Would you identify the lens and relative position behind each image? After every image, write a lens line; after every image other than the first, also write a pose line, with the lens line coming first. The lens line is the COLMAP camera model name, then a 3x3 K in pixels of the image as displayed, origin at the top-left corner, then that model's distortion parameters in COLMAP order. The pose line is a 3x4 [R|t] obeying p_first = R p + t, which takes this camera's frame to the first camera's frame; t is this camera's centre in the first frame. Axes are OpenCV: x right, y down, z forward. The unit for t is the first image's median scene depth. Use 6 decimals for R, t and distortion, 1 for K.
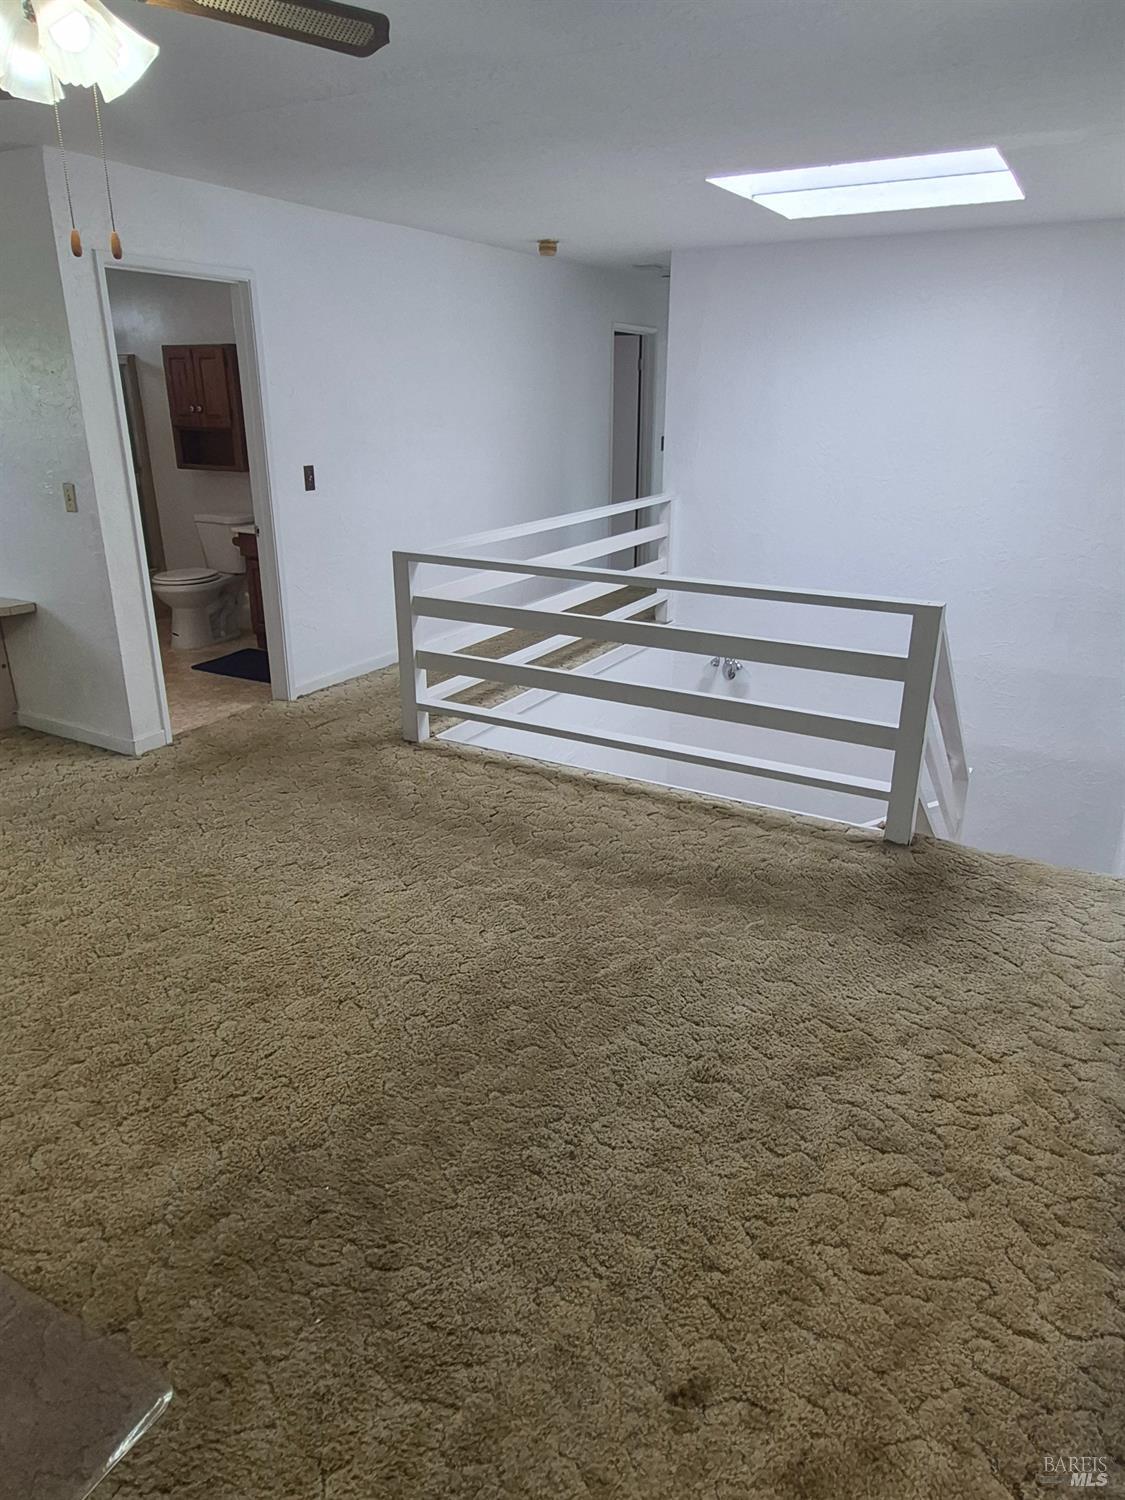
lens RADIAL K [[962.1, 0, 564.1], [0, 962.1, 751.5], [0, 0, 1]] dist [0.002308, 0.006262]
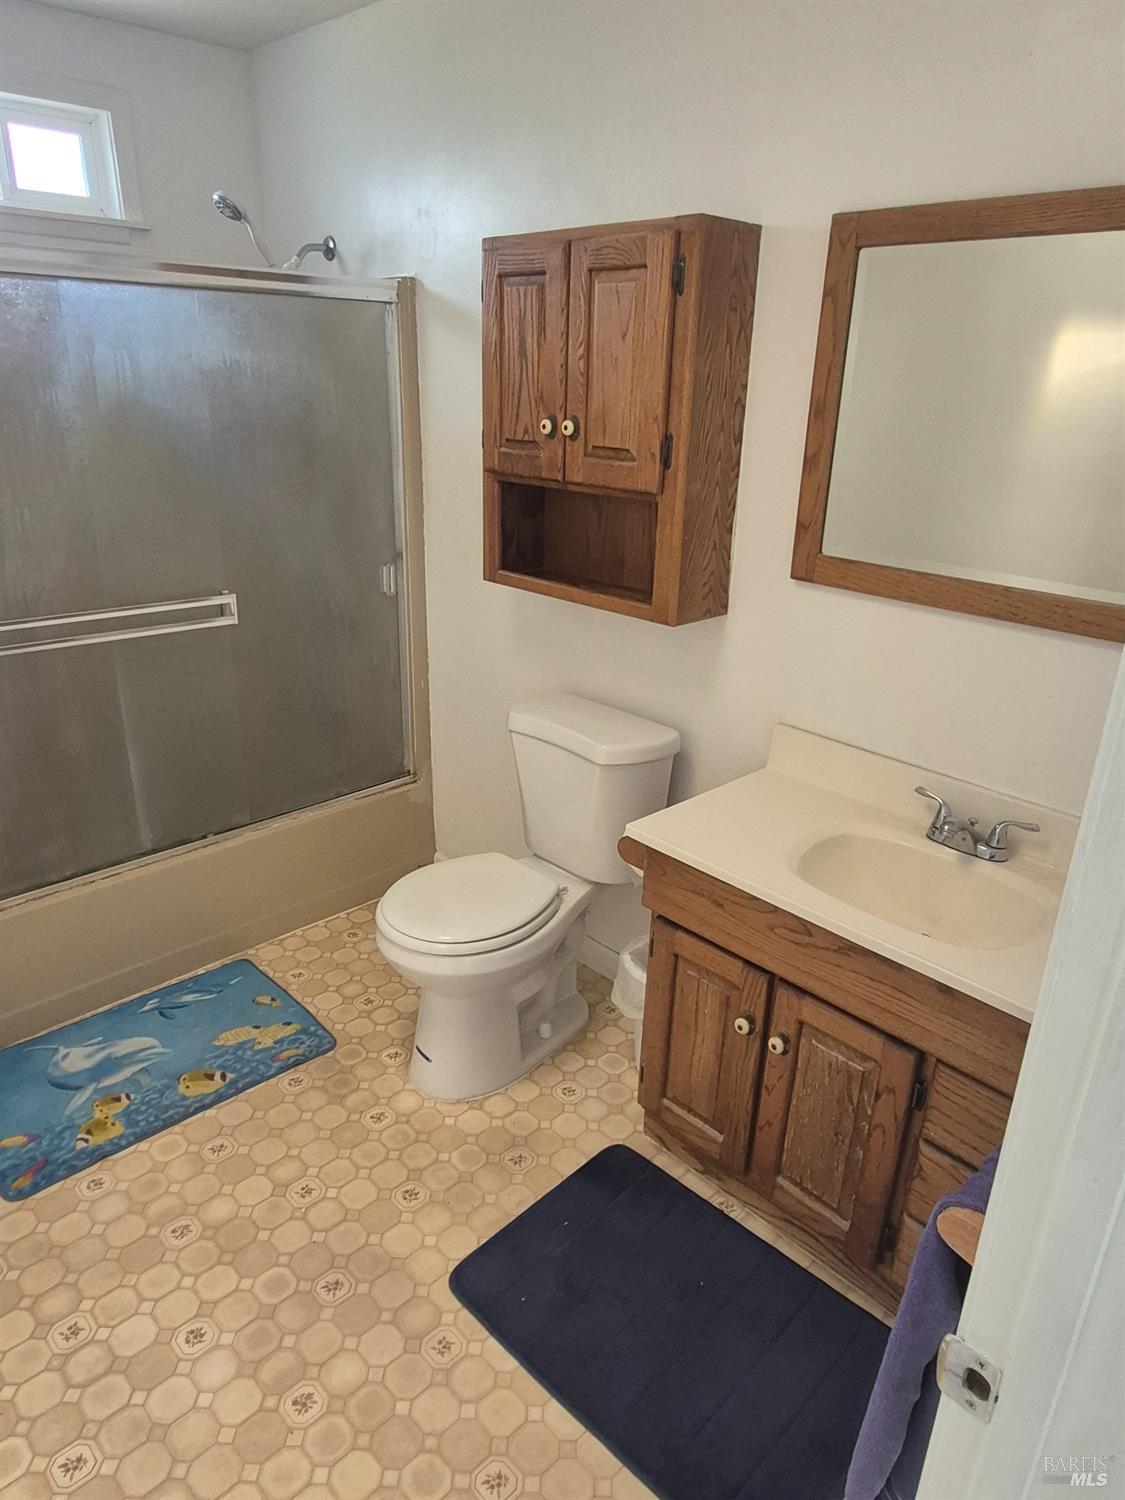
lens RADIAL K [[962.1, 0, 559.5], [0, 962.1, 752.6], [0, 0, 1]] dist [0.002308, 0.006262]
pose [[0.957562, 0.122851, -0.260733, -0.279674], [-0.120463, 0.992398, 0.025186, -0.251355], [0.261845, 0.007291, 0.965082, 0.676085]]
